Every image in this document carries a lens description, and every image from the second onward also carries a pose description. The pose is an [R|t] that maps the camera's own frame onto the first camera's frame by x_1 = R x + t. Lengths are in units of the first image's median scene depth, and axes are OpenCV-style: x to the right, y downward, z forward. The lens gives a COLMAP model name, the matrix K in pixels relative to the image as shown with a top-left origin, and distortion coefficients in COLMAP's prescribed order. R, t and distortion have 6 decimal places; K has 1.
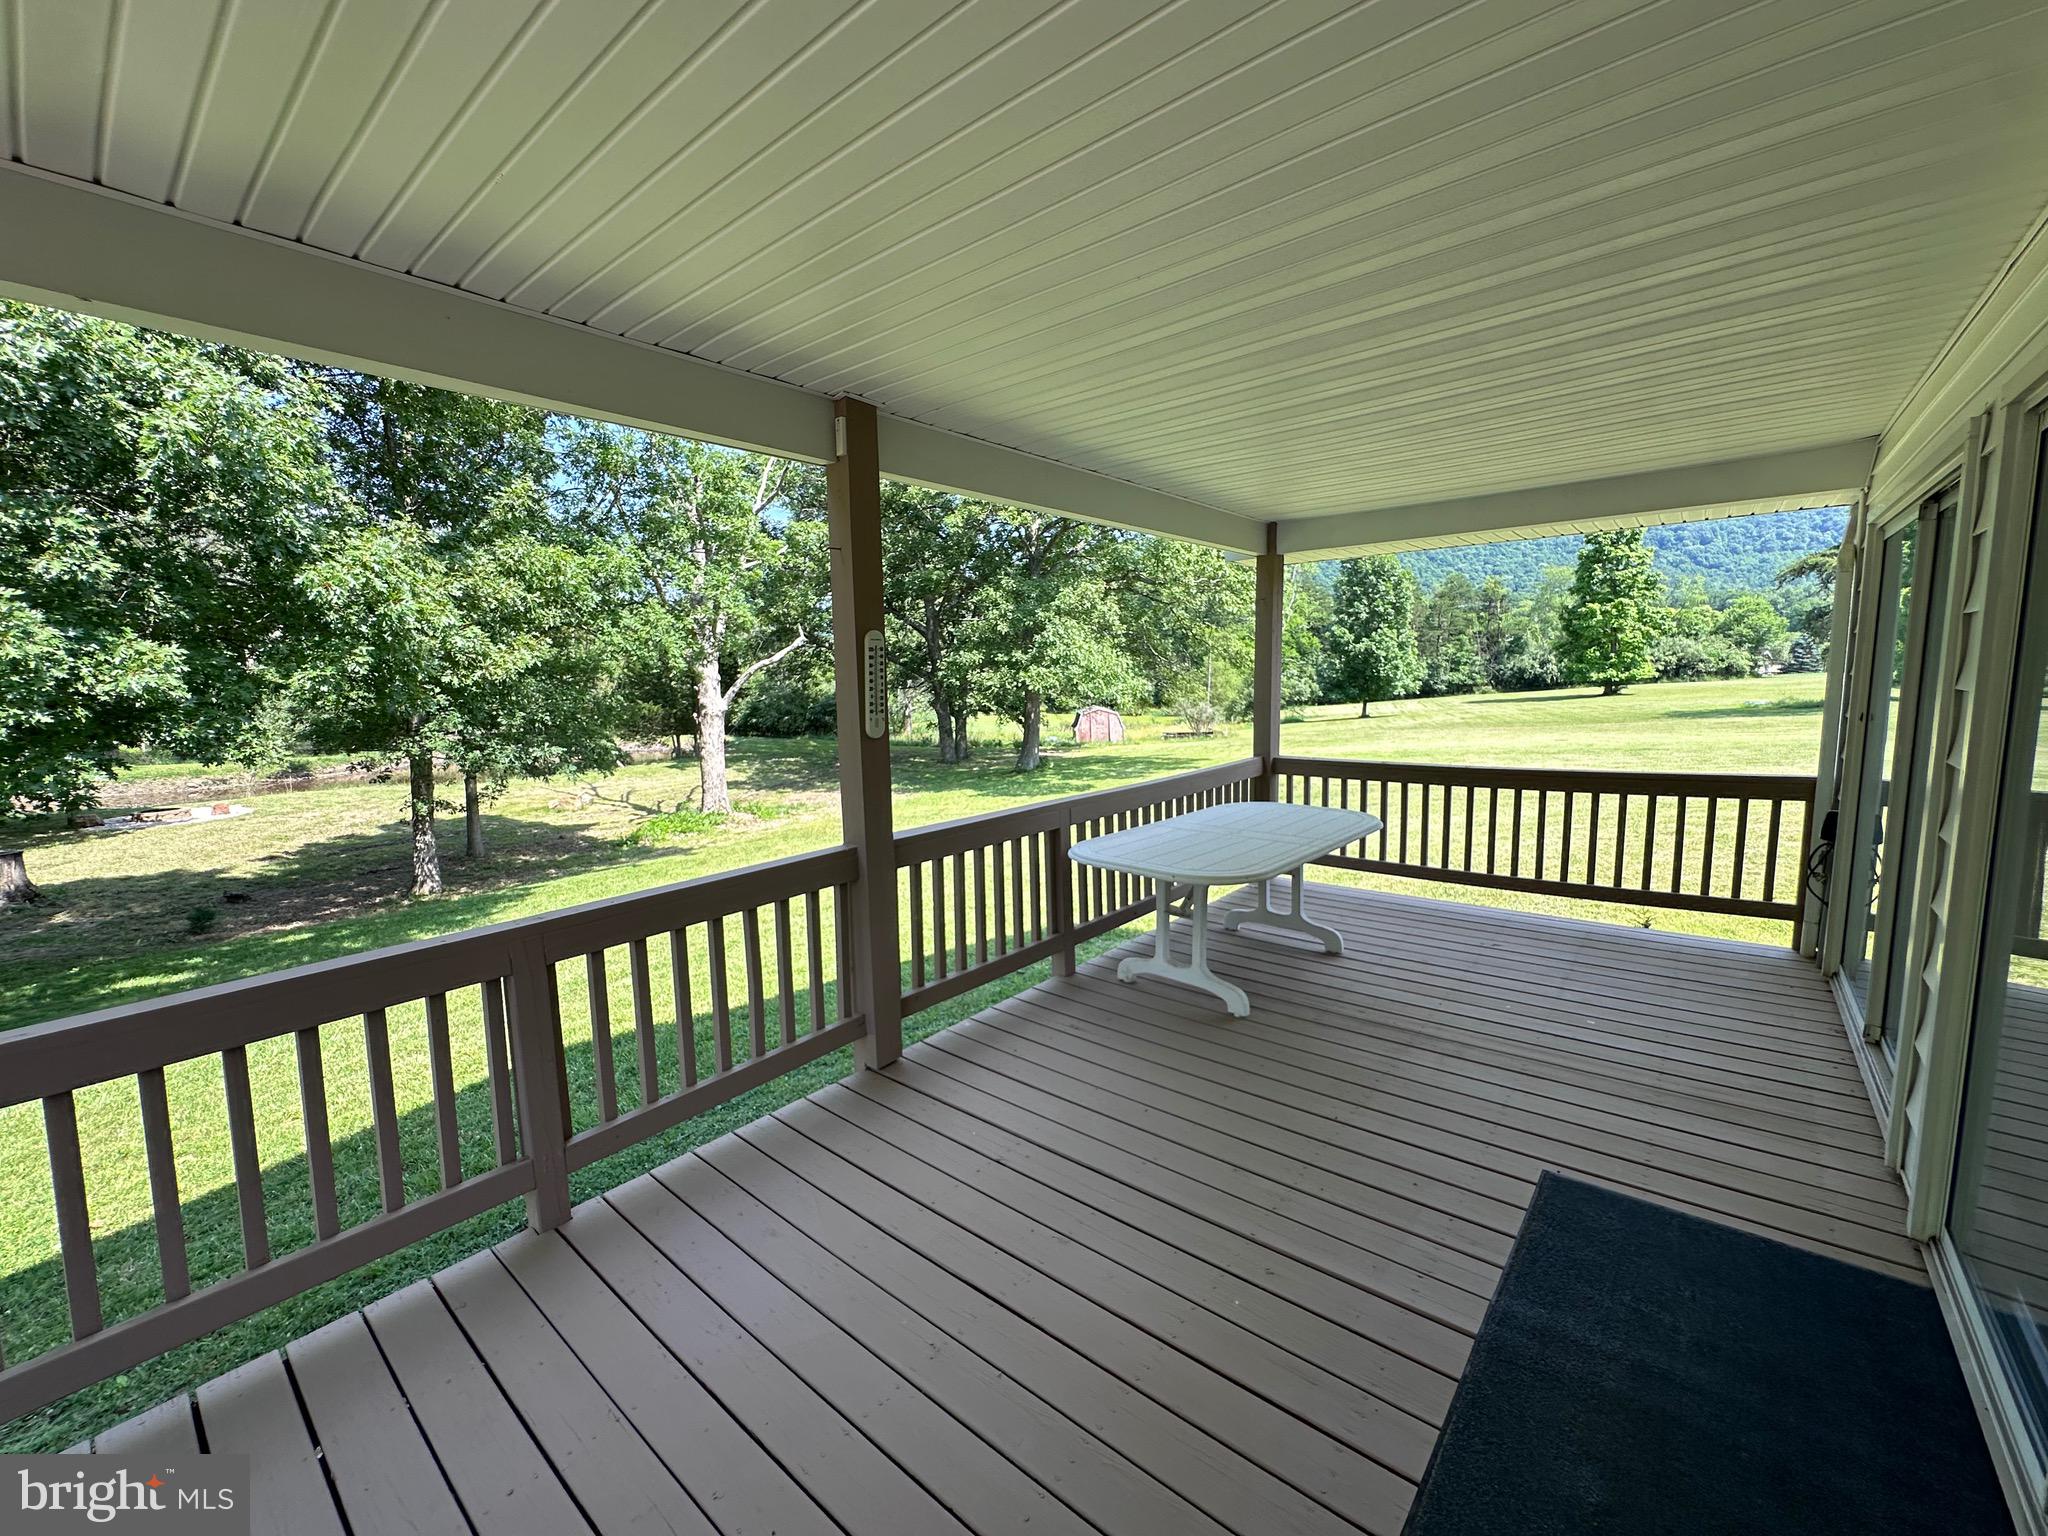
lens RADIAL K [[821.9, 0, 1024.0], [0, 821.9, 768.0], [0, 0, 1]] dist [-0.000868, -0.000141]
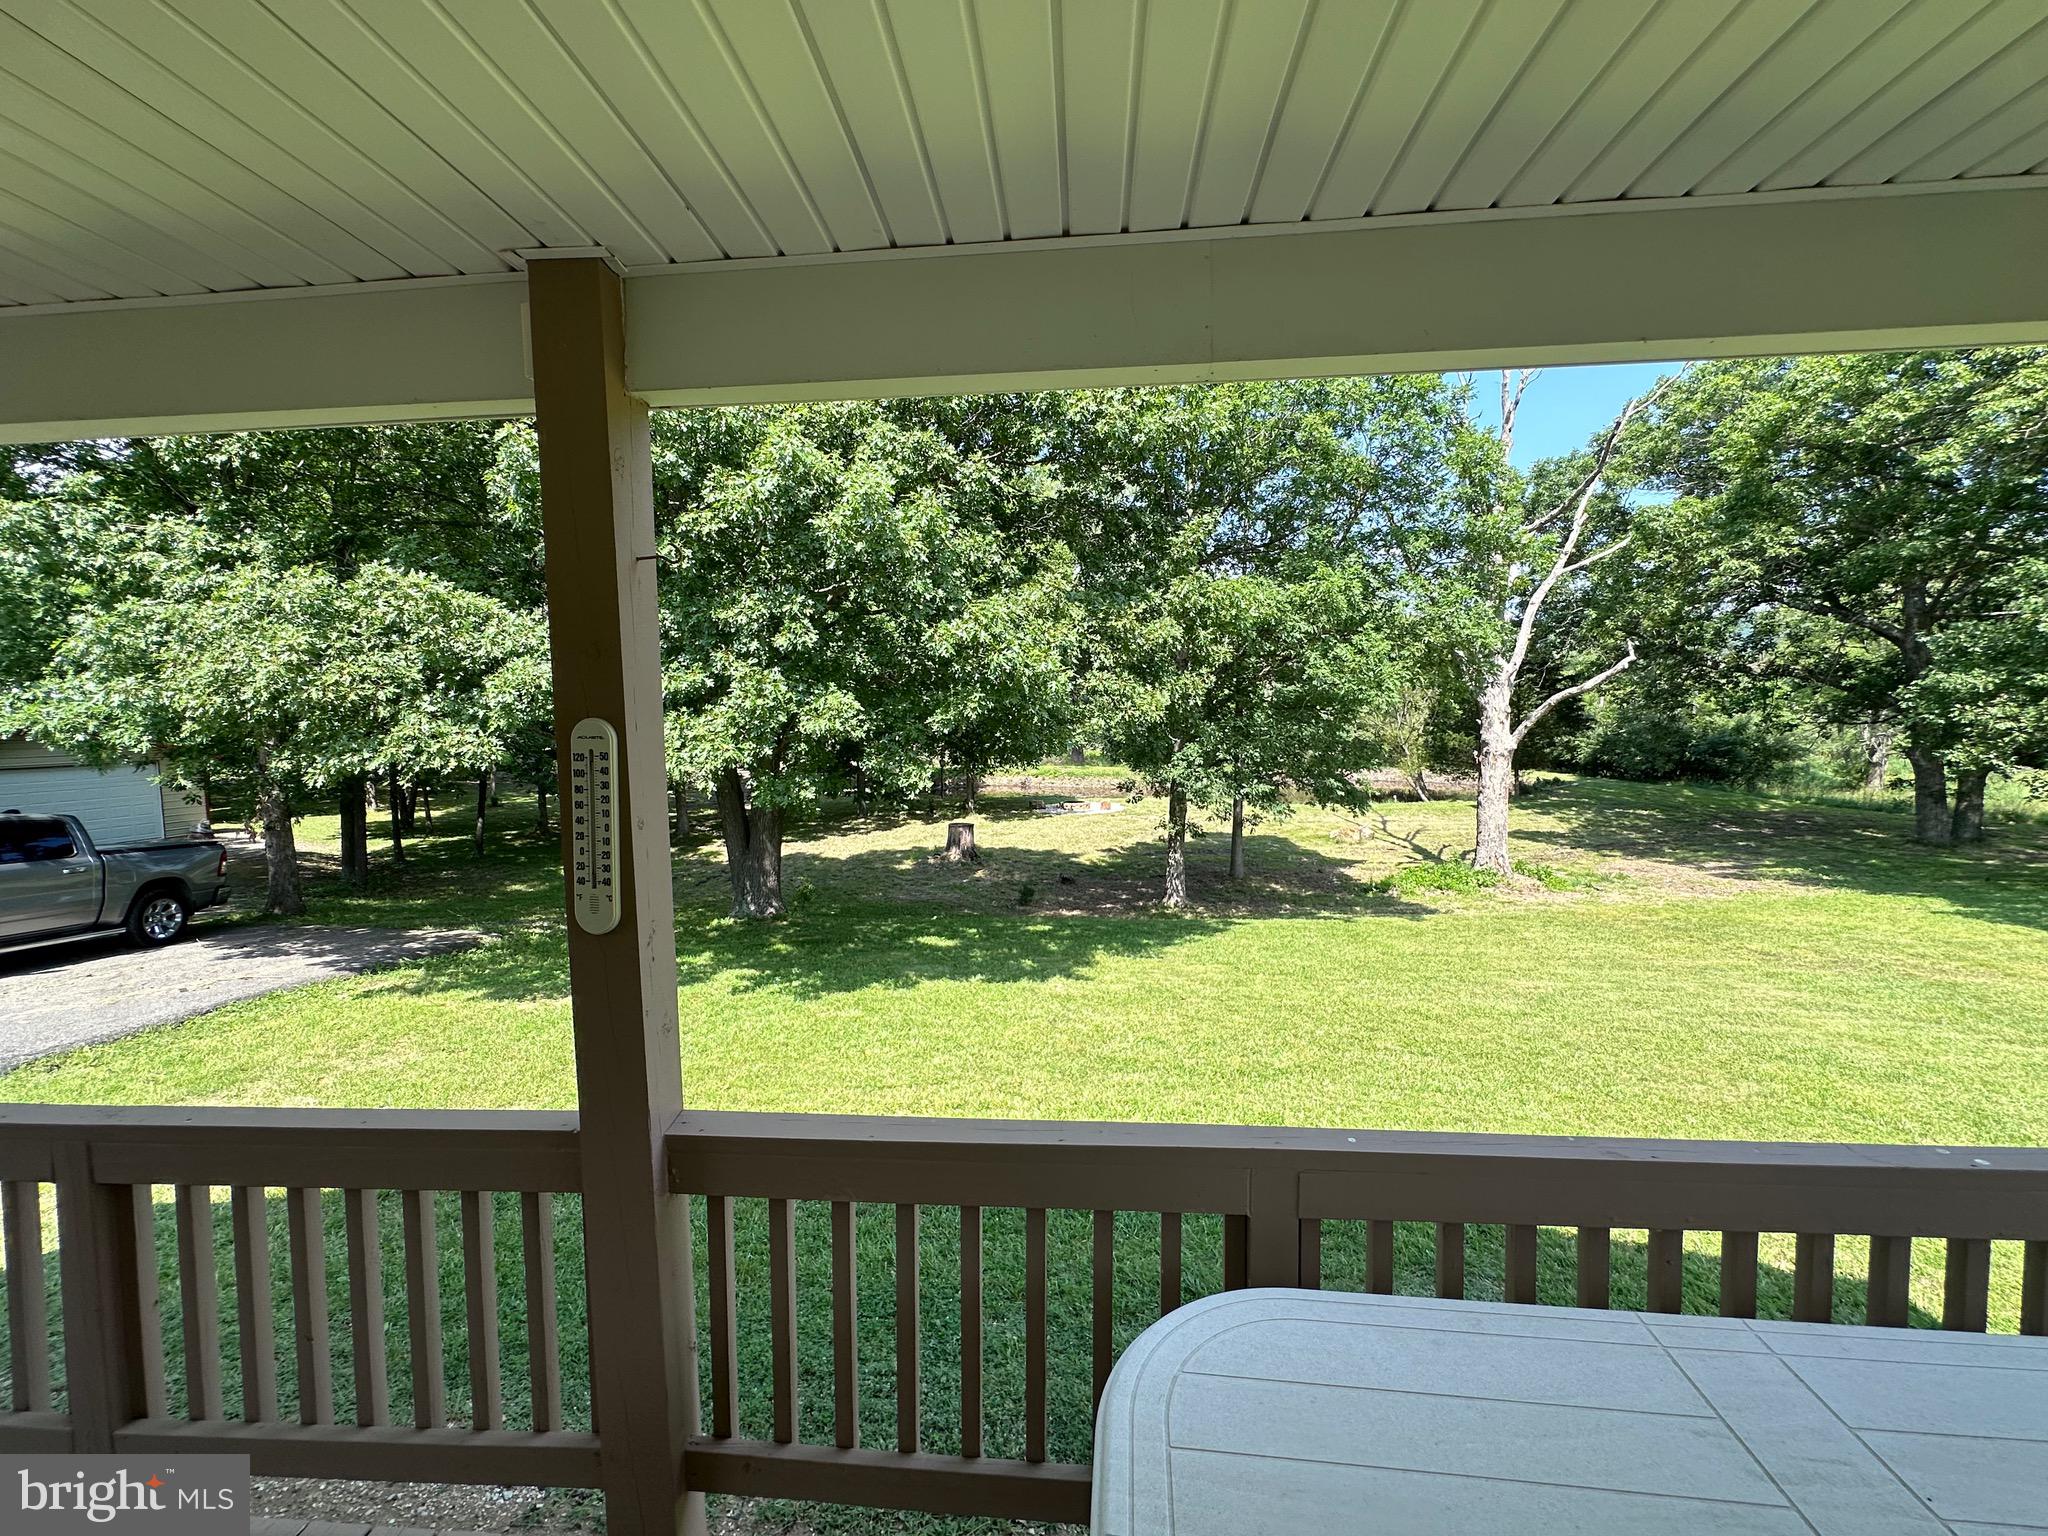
lens RADIAL K [[854.4, 0, 1024.0], [0, 854.4, 768.0], [0, 0, 1]] dist [-0.001560, -0.000115]
pose [[0.583966, 0.066274, -0.809068, 0.043259], [-0.092165, 0.995630, 0.015034, -0.018940], [0.806529, 0.065789, 0.587523, 0.102240]]
